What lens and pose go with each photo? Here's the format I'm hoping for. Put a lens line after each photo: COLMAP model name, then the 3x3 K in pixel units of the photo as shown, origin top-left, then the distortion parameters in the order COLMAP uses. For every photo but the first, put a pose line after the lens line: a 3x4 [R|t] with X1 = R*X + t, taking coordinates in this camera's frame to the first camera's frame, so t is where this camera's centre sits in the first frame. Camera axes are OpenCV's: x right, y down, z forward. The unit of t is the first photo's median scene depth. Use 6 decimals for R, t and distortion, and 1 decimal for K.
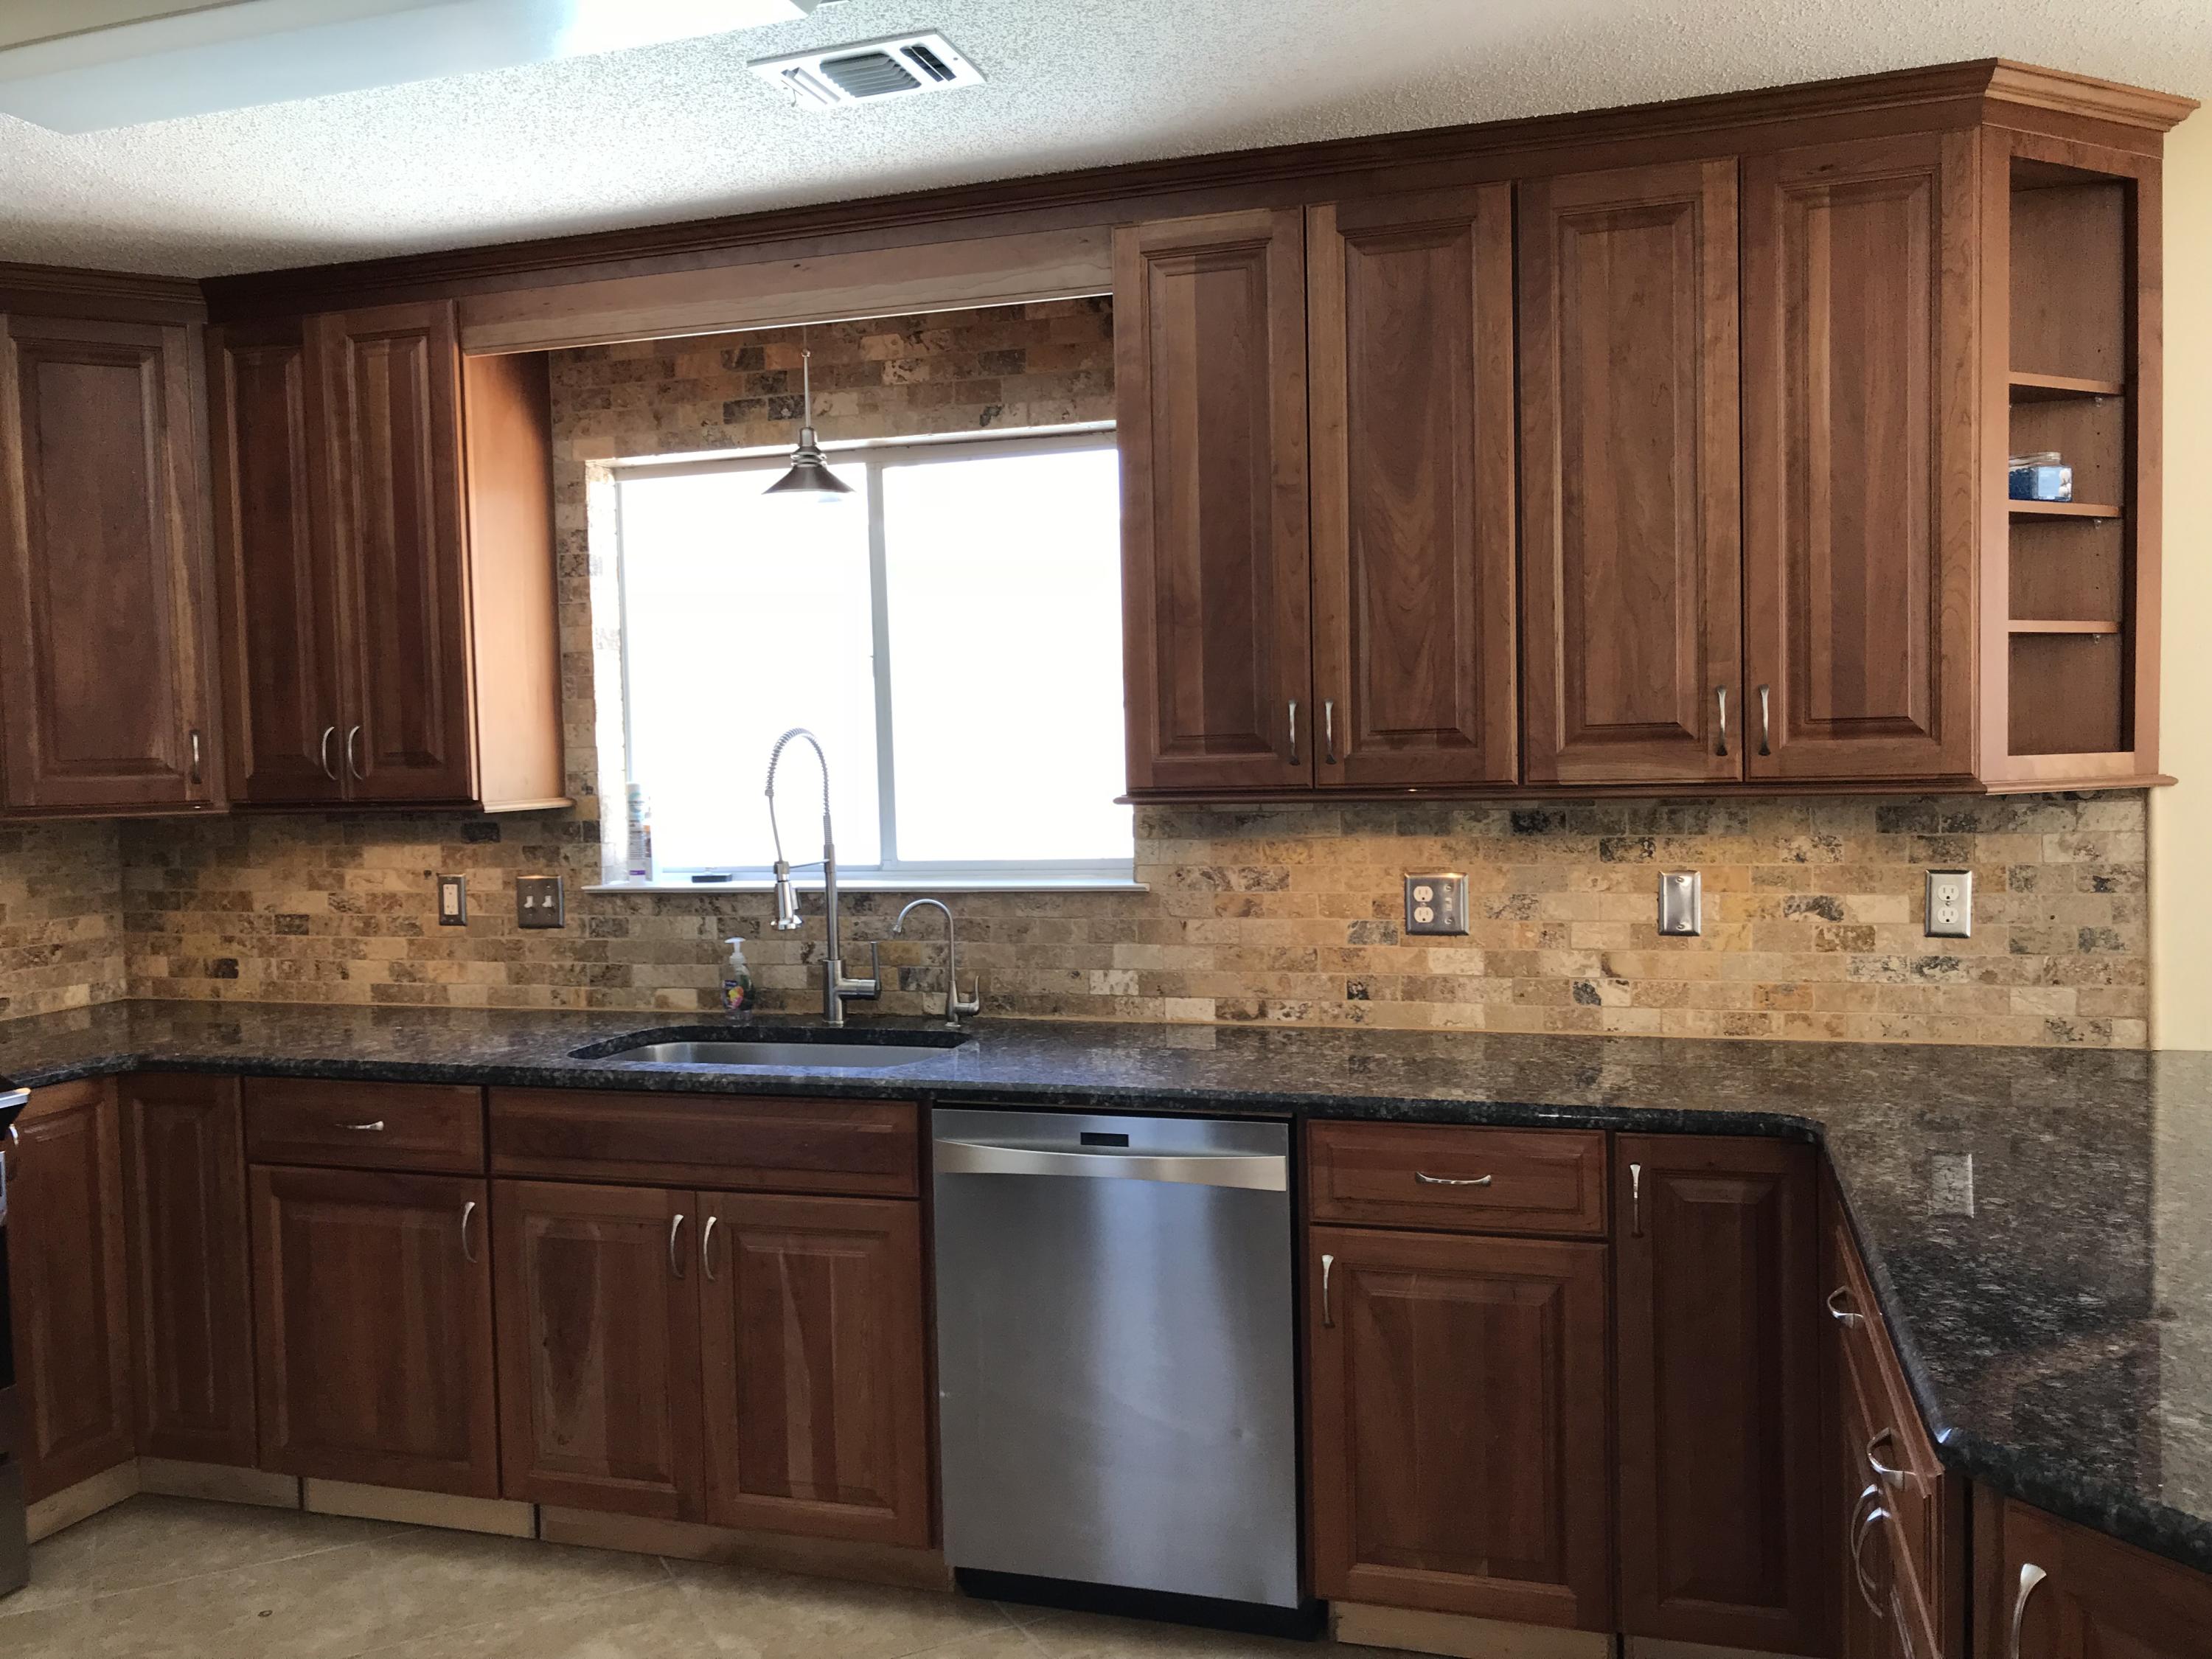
lens RADIAL K [[1834.1, 0, 1101.8], [0, 1834.1, 829.3], [0, 0, 1]] dist [0.024889, 0.001269]
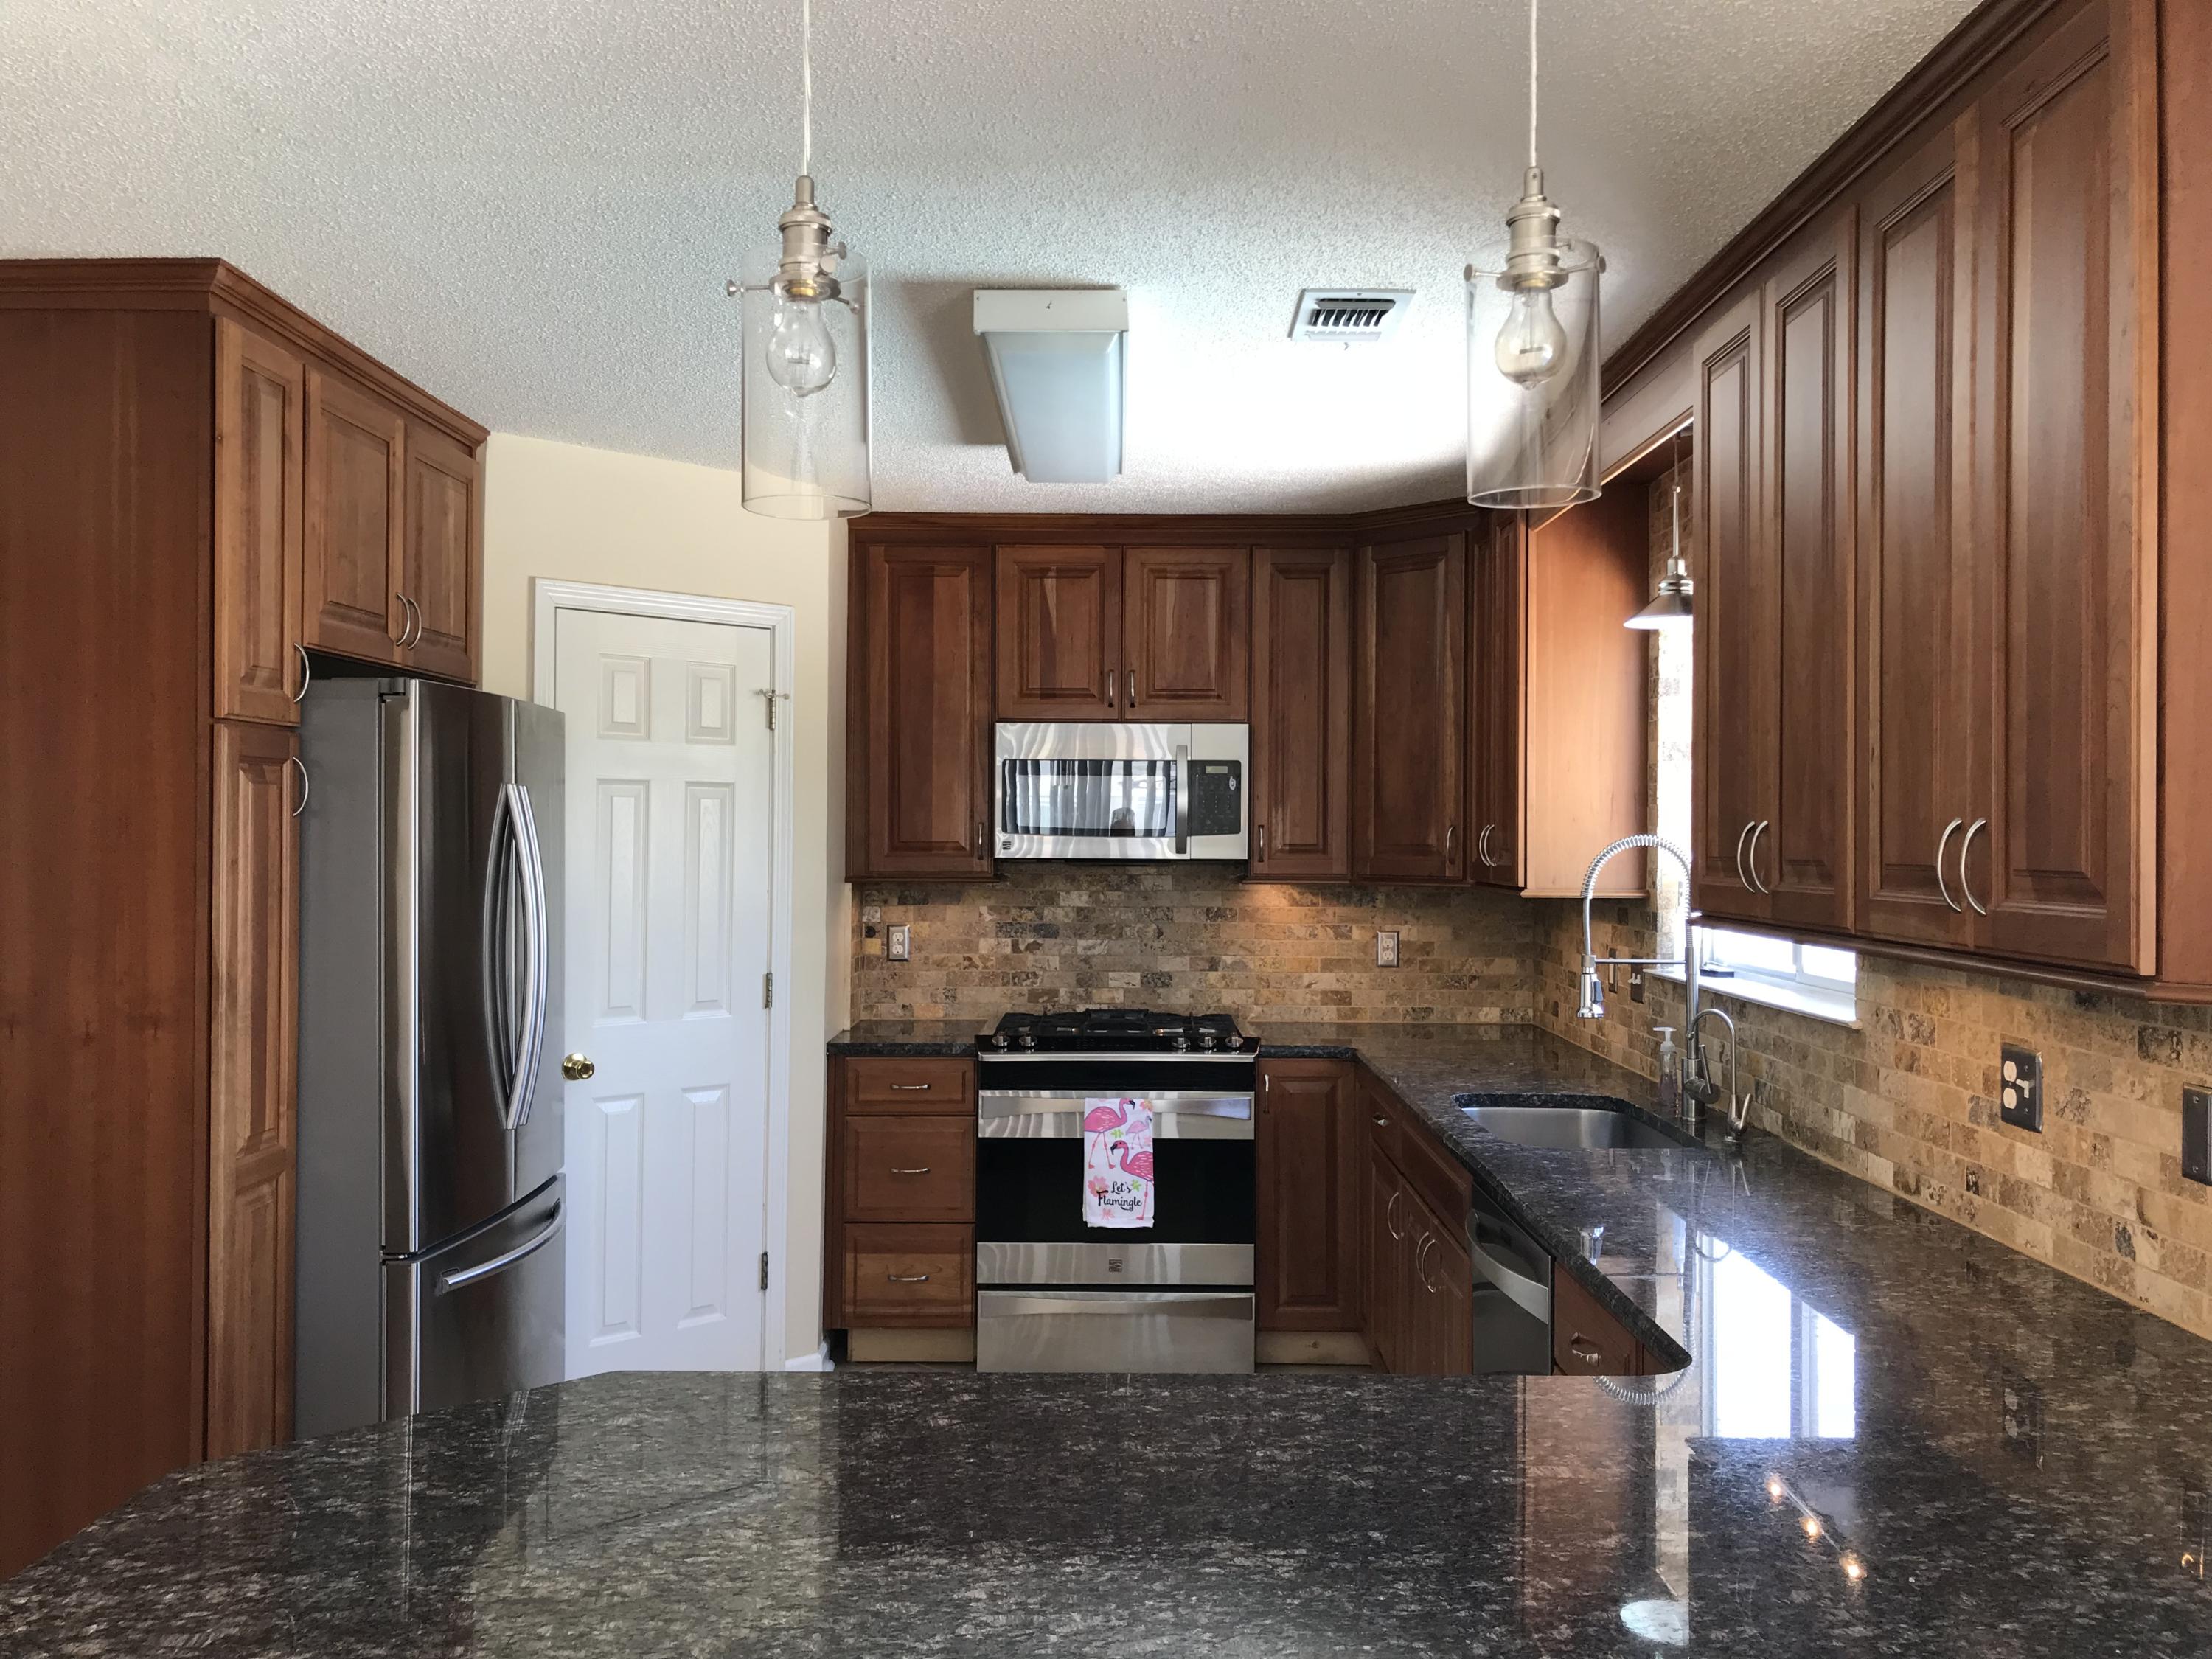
lens RADIAL K [[1834.1, 0, 1103.3], [0, 1834.1, 827.1], [0, 0, 1]] dist [0.024889, 0.001269]
pose [[0.290007, 0.023278, -0.956741, 0.789635], [-0.056306, 0.998387, 0.007224, -0.051117], [0.955367, 0.051775, 0.290850, 0.383759]]
